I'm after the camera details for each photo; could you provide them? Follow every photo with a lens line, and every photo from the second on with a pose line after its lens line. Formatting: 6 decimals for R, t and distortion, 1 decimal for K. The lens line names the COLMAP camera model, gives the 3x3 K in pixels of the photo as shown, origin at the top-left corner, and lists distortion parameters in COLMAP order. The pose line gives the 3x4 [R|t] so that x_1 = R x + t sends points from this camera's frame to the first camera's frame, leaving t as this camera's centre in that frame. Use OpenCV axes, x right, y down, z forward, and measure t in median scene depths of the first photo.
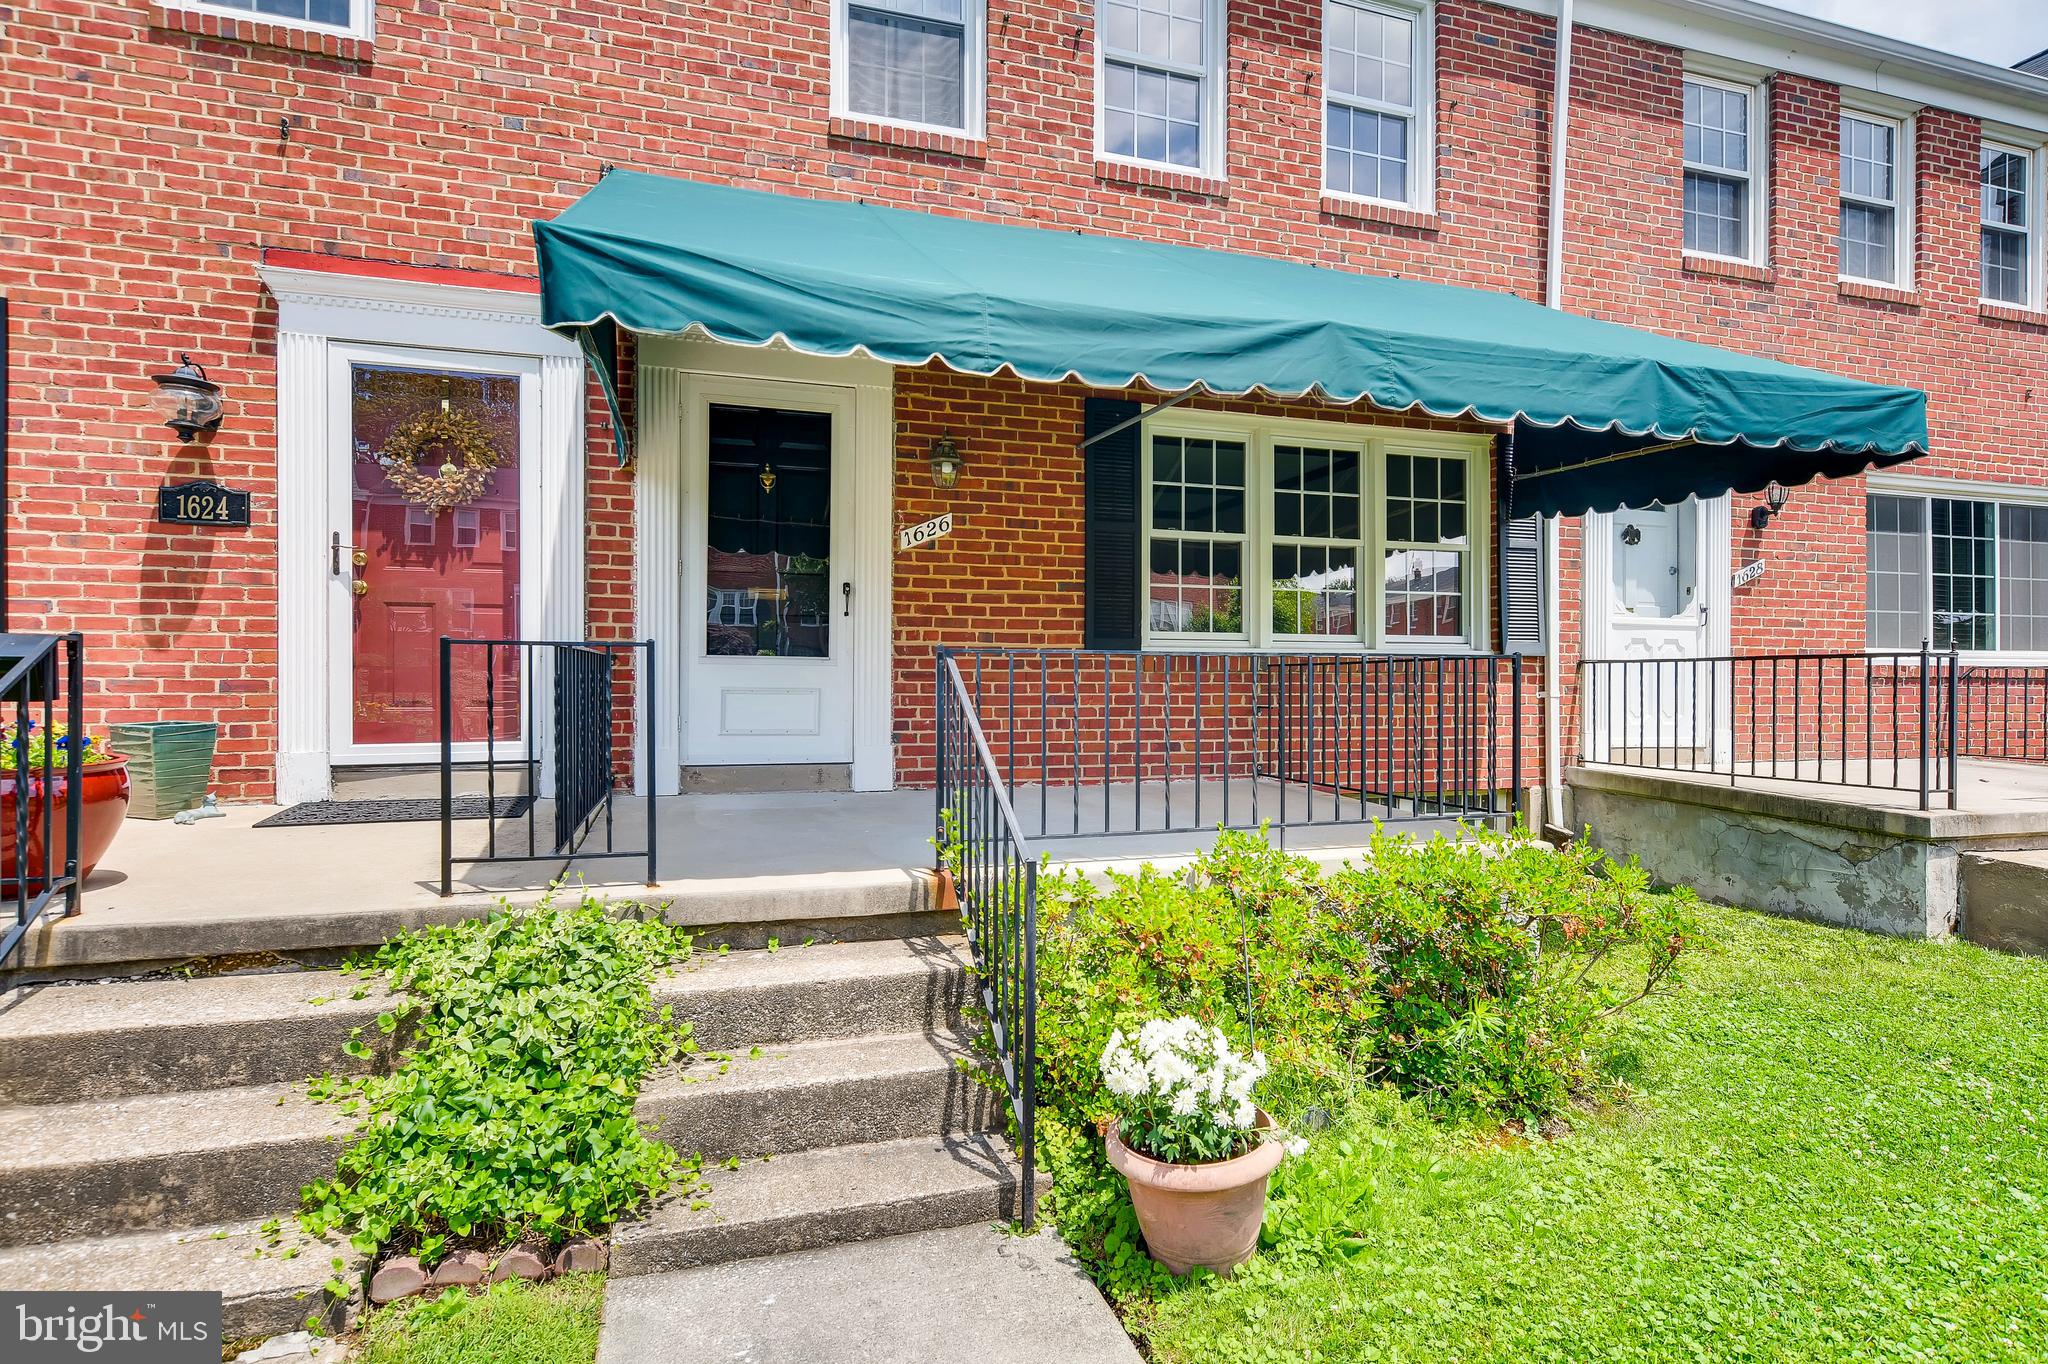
lens RADIAL K [[1083.6, 0, 1083.7], [0, 1083.6, 685.4], [0, 0, 1]] dist [-0.001497, 0.003257]
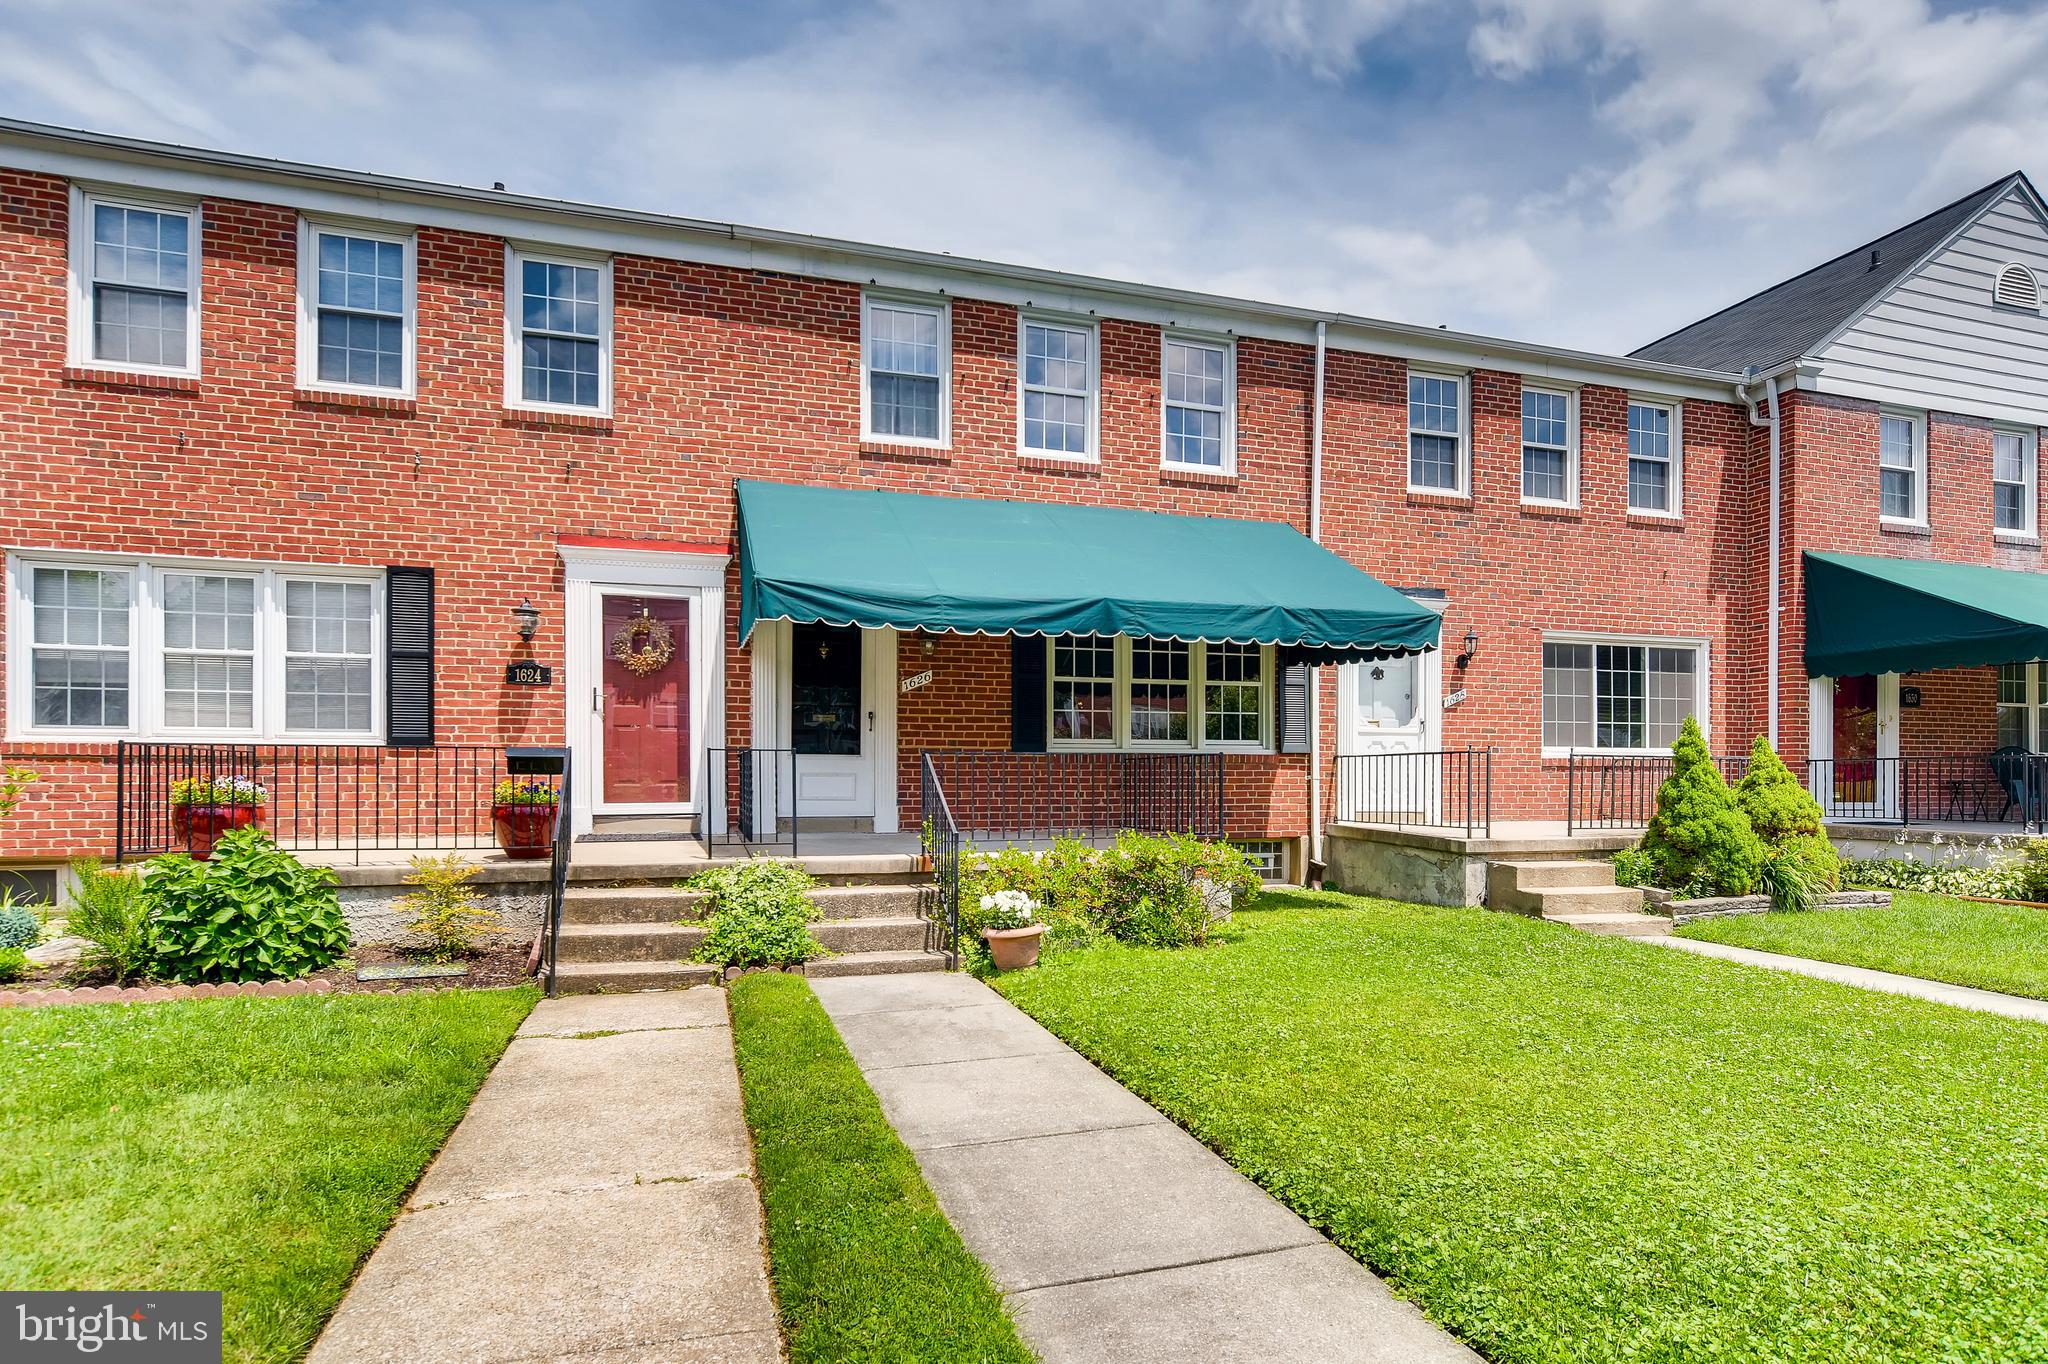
lens RADIAL K [[1092.0, 0, 1062.4], [0, 1092.0, 781.2], [0, 0, 1]] dist [-0.004179, 0.006161]
pose [[0.999922, -0.002284, -0.012319, 0.104618], [0.002284, 0.999997, -0.000026, 0.015957], [0.012319, -0.000002, 0.999924, -0.716573]]
